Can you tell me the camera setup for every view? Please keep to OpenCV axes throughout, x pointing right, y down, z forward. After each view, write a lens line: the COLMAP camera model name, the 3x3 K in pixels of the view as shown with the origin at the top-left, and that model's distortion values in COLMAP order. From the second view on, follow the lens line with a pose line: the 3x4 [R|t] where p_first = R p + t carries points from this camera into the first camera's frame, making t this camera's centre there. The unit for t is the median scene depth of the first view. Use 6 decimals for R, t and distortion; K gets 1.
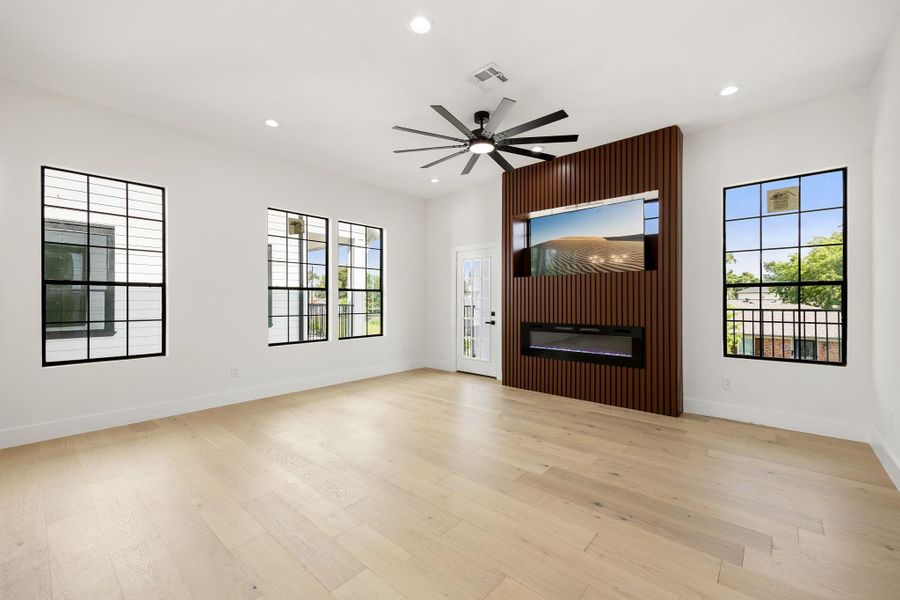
lens RADIAL K [[369.9, 0, 448.8], [0, 369.9, 300.0], [0, 0, 1]] dist [0.020475, -0.000085]
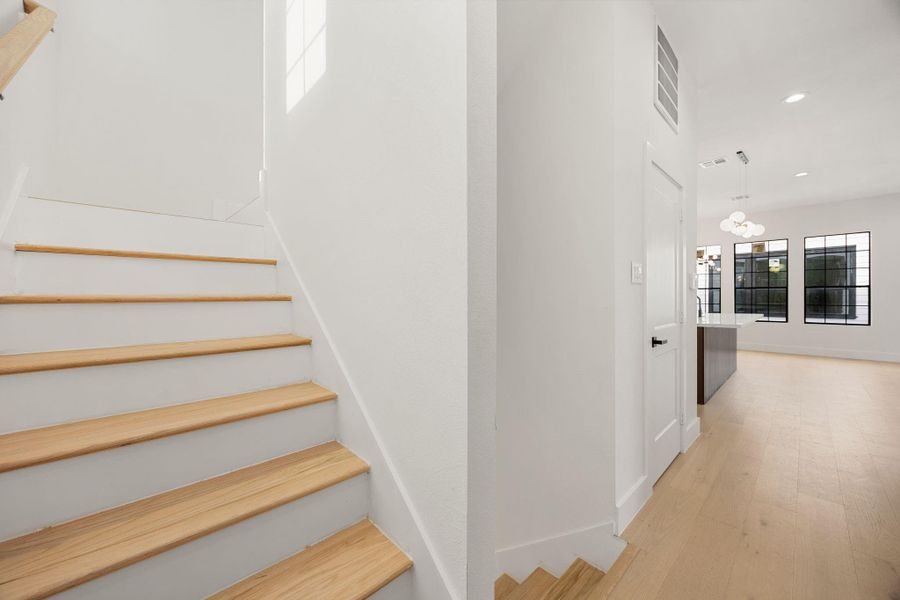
lens RADIAL K [[342.2, 0, 449.7], [0, 342.2, 299.7], [0, 0, 1]] dist [-0.001393, -0.000159]
pose [[-0.080538, 0.005729, -0.996735, 0.925126], [0.005761, 0.999969, 0.005283, 0.004798], [0.996735, -0.005317, -0.080569, -0.779833]]
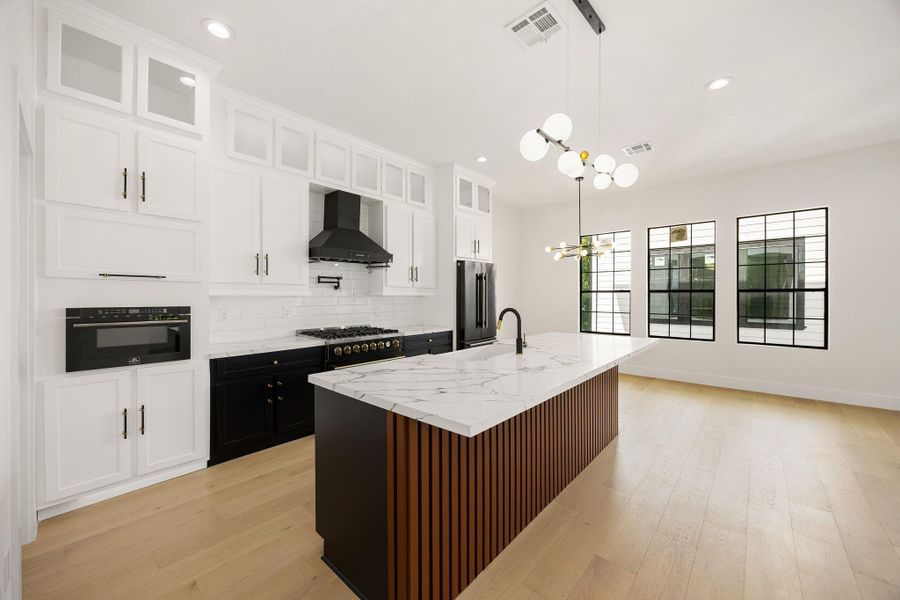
lens RADIAL K [[345.9, 0, 449.1], [0, 345.9, 299.2], [0, 0, 1]] dist [-0.001819, -0.000013]
pose [[-0.004259, 0.006368, -0.999971, 0.302494], [0.002644, 0.999976, 0.006356, -0.018917], [0.999987, -0.002617, -0.004276, -0.166458]]
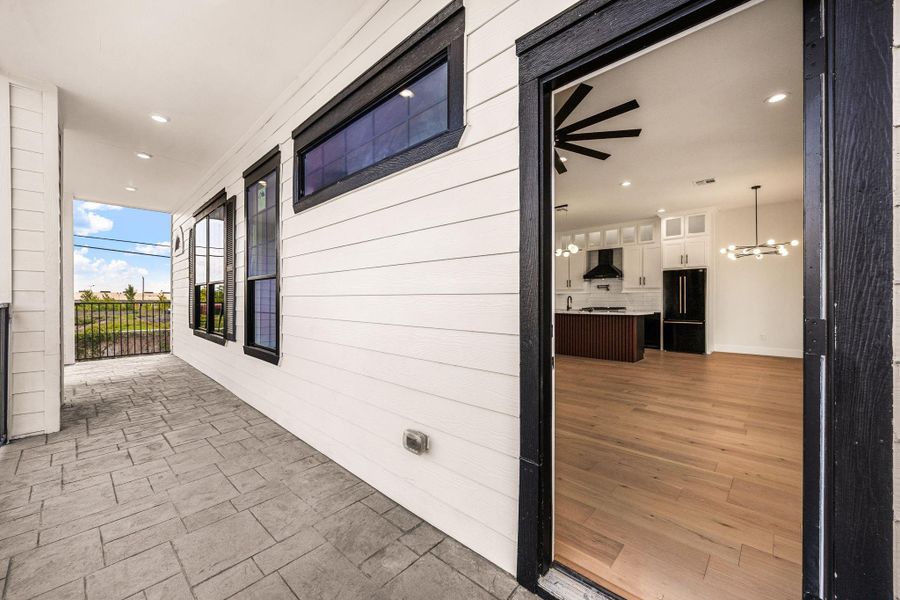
lens RADIAL K [[345.9, 0, 449.1], [0, 345.9, 299.2], [0, 0, 1]] dist [-0.001819, -0.000013]
pose [[-0.998969, -0.001713, 0.045369, 0.254719], [-0.001885, 0.999991, -0.003747, 0.022446], [-0.045362, -0.003828, -0.998963, 1.656372]]
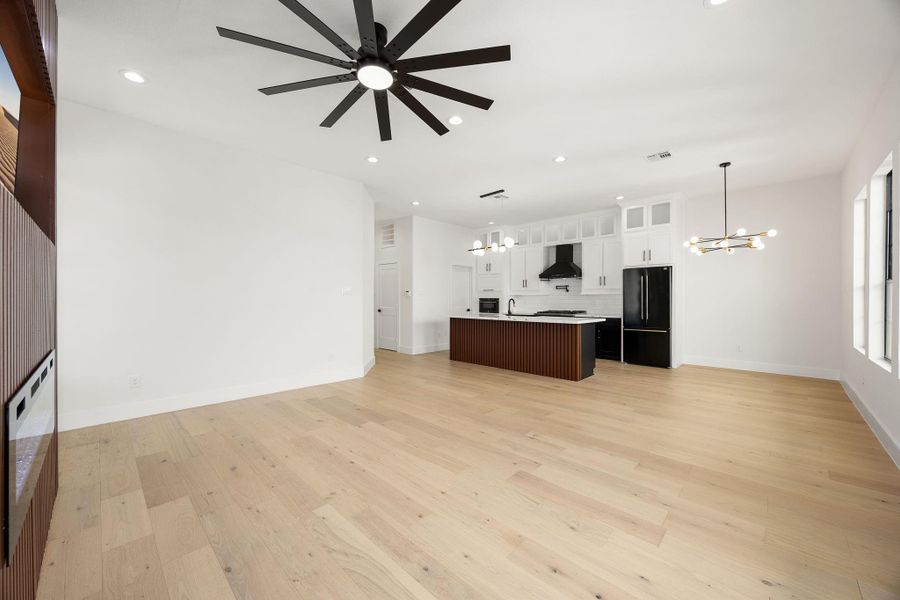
lens RADIAL K [[342.2, 0, 449.7], [0, 342.2, 299.7], [0, 0, 1]] dist [-0.001393, -0.000159]
pose [[-0.998987, -0.000202, 0.045007, -0.065473], [-0.000173, 1.000000, 0.000660, 0.001429], [-0.045007, 0.000651, -0.998986, 1.367084]]
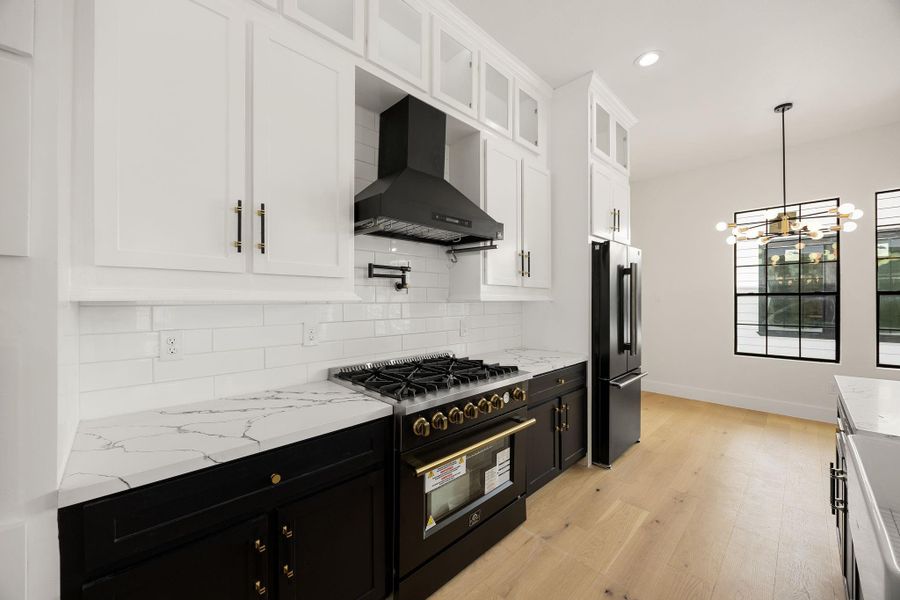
lens RADIAL K [[348.9, 0, 453.2], [0, 348.9, 301.9], [0, 0, 1]] dist [-0.000597, -0.000026]
pose [[-0.068686, -0.006622, -0.997616, -0.111670], [0.005506, 0.999960, -0.007017, -0.018519], [0.997623, -0.005975, -0.068647, -0.355553]]
